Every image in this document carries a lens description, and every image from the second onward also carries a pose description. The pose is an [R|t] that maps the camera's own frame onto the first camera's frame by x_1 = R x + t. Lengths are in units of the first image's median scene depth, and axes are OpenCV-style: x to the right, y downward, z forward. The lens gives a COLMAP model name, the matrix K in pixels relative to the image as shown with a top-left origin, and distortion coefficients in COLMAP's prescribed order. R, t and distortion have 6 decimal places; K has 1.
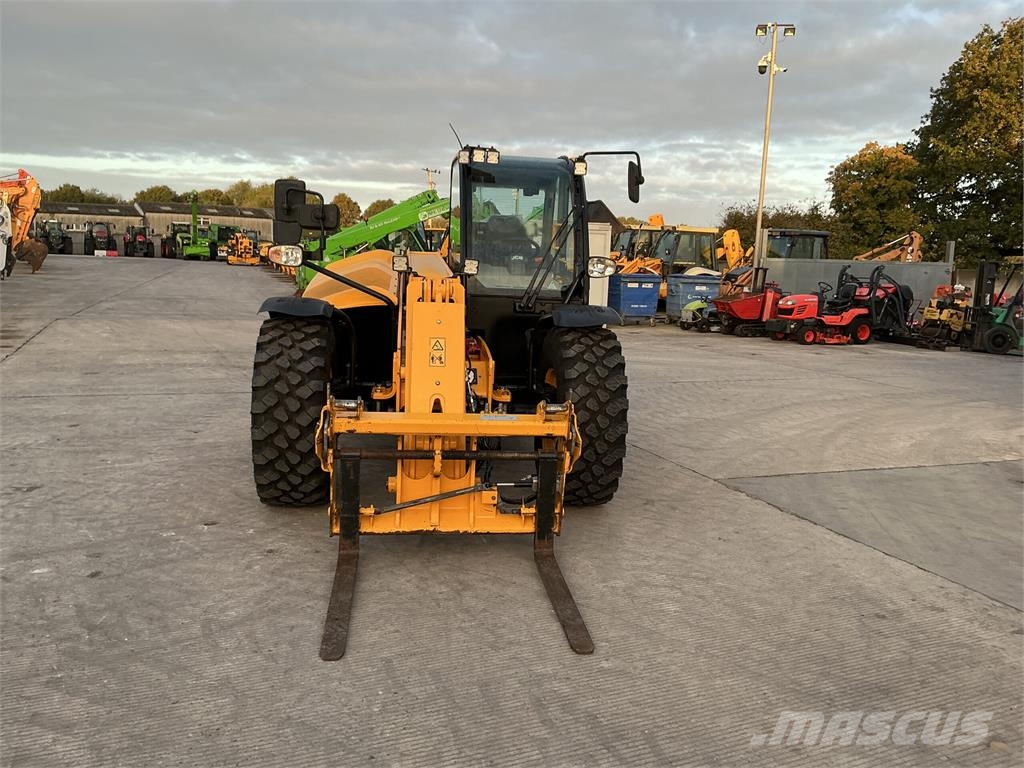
lens RADIAL K [[847.9, 0, 512.0], [0, 847.9, 380.0], [0, 0, 1]] dist [0.159570, -0.336595]
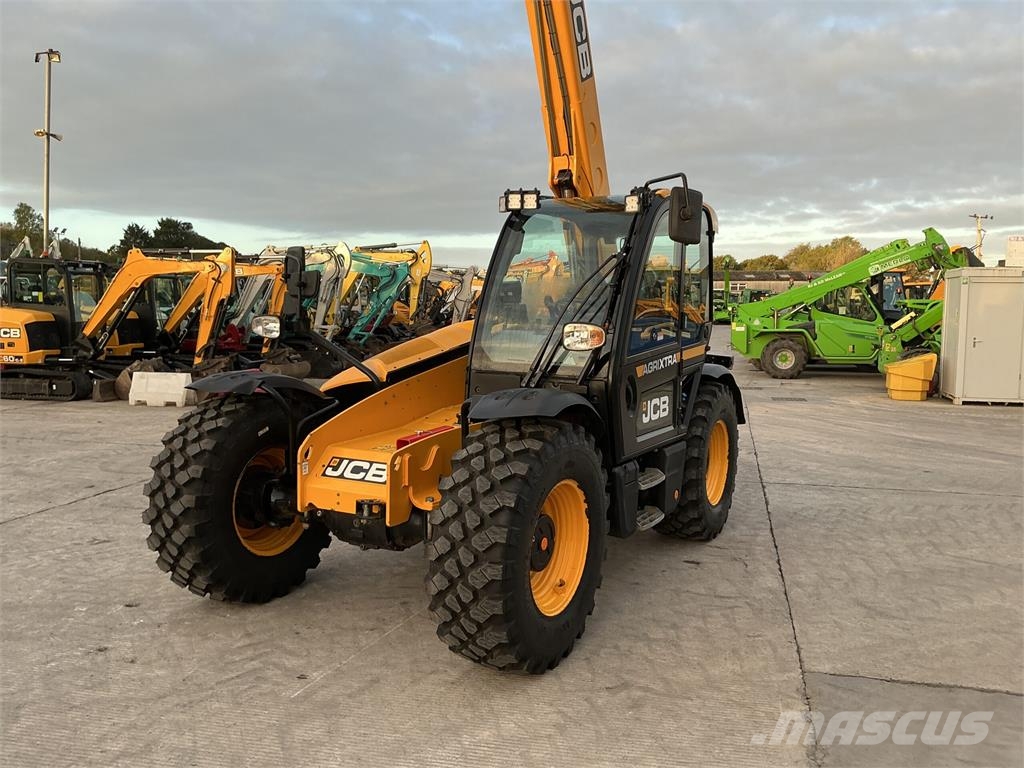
lens RADIAL K [[847.9, 0, 512.0], [0, 847.9, 380.0], [0, 0, 1]] dist [0.159570, -0.336595]
pose [[0.806524, 0.023910, -0.590718, 0.502438], [-0.066308, 0.996536, -0.050196, -0.058253], [0.587471, 0.079654, 0.805315, 0.406726]]
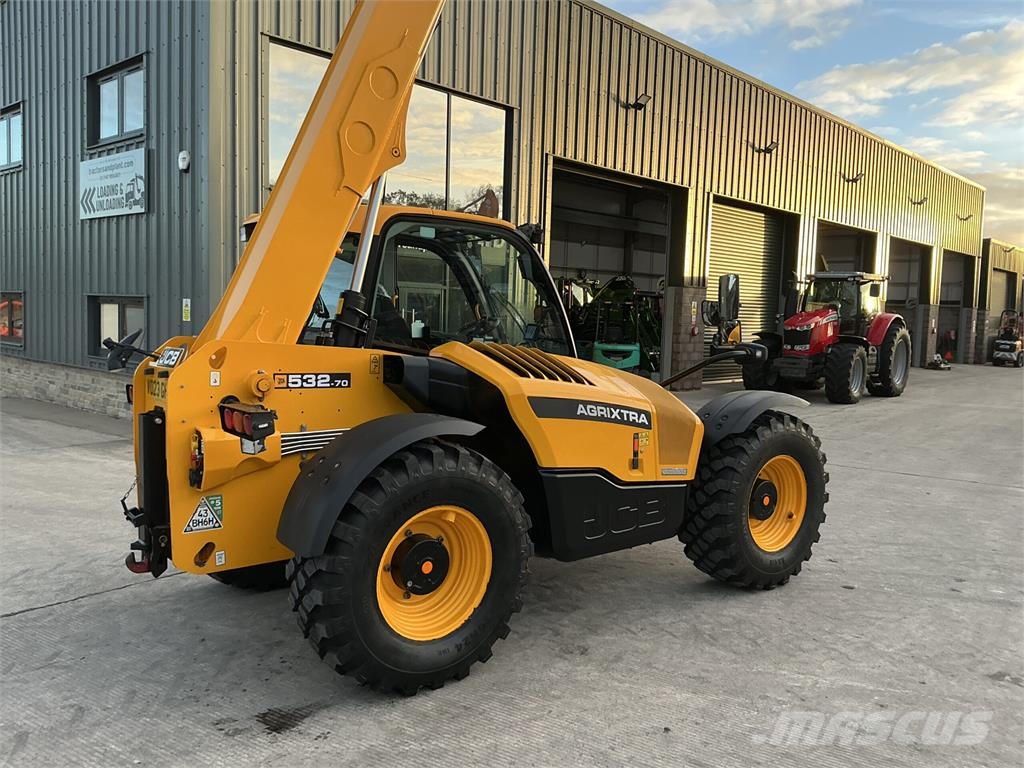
lens RADIAL K [[845.3, 0, 513.5], [0, 845.3, 383.1], [0, 0, 1]] dist [0.151156, -0.305355]
pose [[-0.510180, -0.117534, 0.851999, -0.965494], [0.080162, 0.979808, 0.183166, -0.314959], [-0.856324, 0.161745, -0.490456, 1.717794]]
